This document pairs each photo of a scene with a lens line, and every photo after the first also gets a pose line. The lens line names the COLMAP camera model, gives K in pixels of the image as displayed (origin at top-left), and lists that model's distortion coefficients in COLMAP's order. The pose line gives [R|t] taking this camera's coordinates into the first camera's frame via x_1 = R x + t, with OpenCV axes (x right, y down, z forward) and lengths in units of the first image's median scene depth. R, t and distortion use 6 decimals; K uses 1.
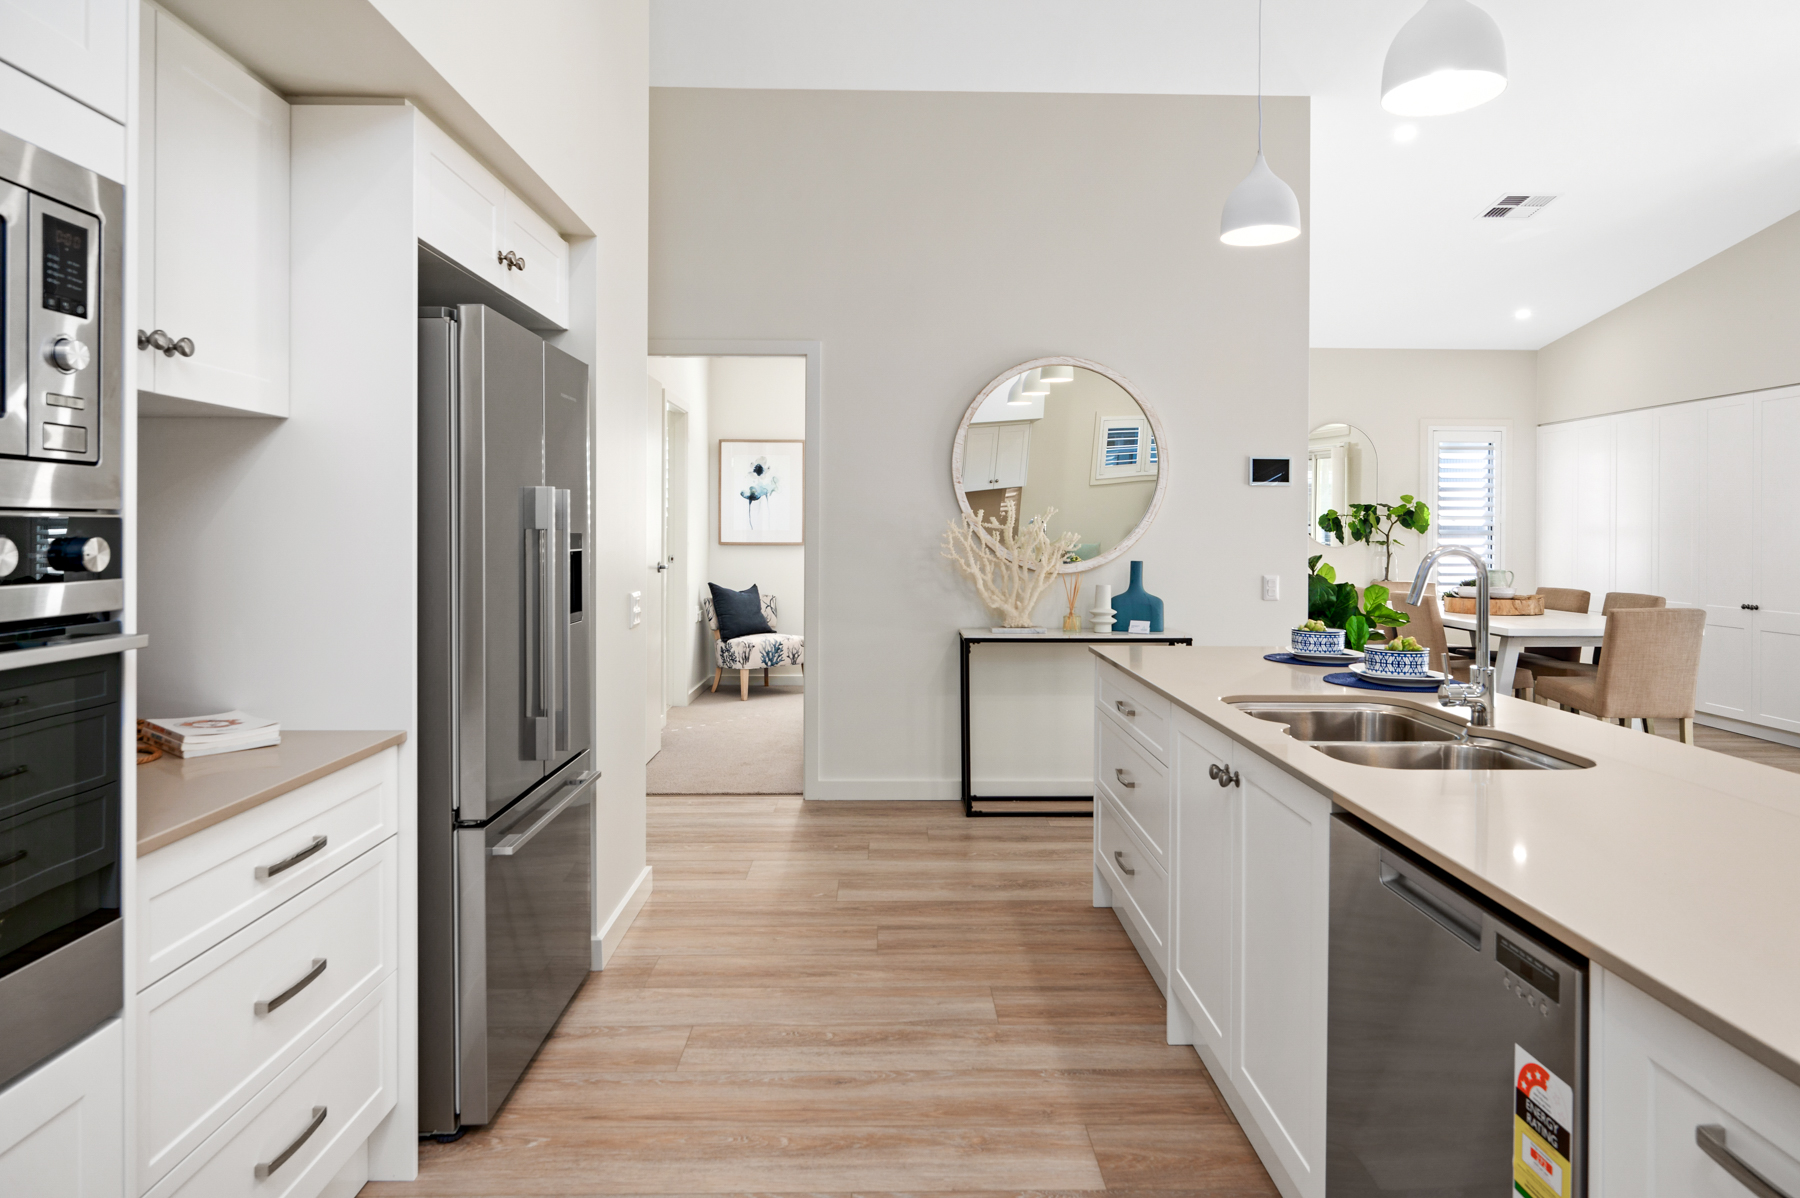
lens RADIAL K [[1071.8, 0, 903.1], [0, 1071.8, 530.8], [0, 0, 1]] dist [-0.002991, -0.000136]
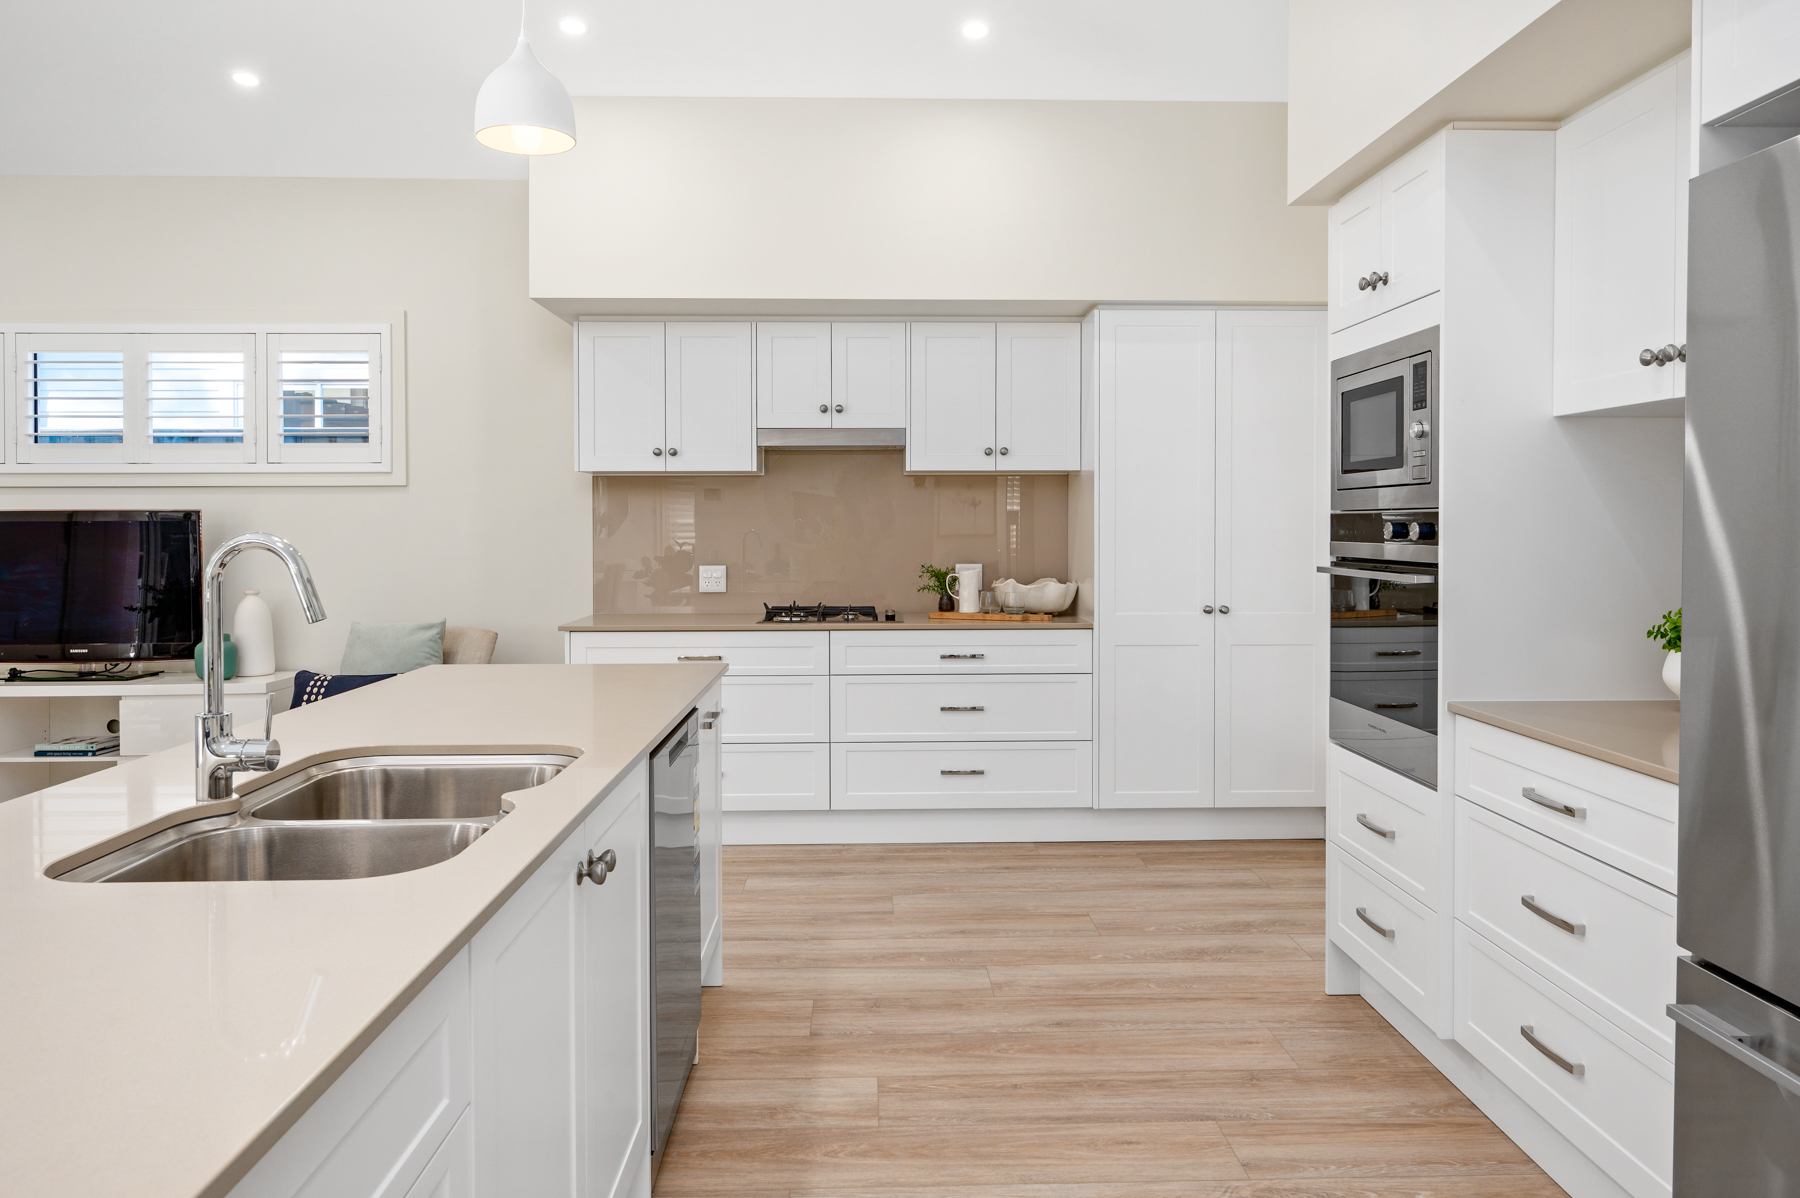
lens RADIAL K [[1202.8, 0, 891.8], [0, 1202.8, 536.1], [0, 0, 1]] dist [0.003172, 0.001250]
pose [[-0.999975, -0.001814, -0.006868, 0.041875], [-0.001889, 0.999939, 0.010910, 0.001878], [0.006848, 0.010922, -0.999917, 0.652639]]
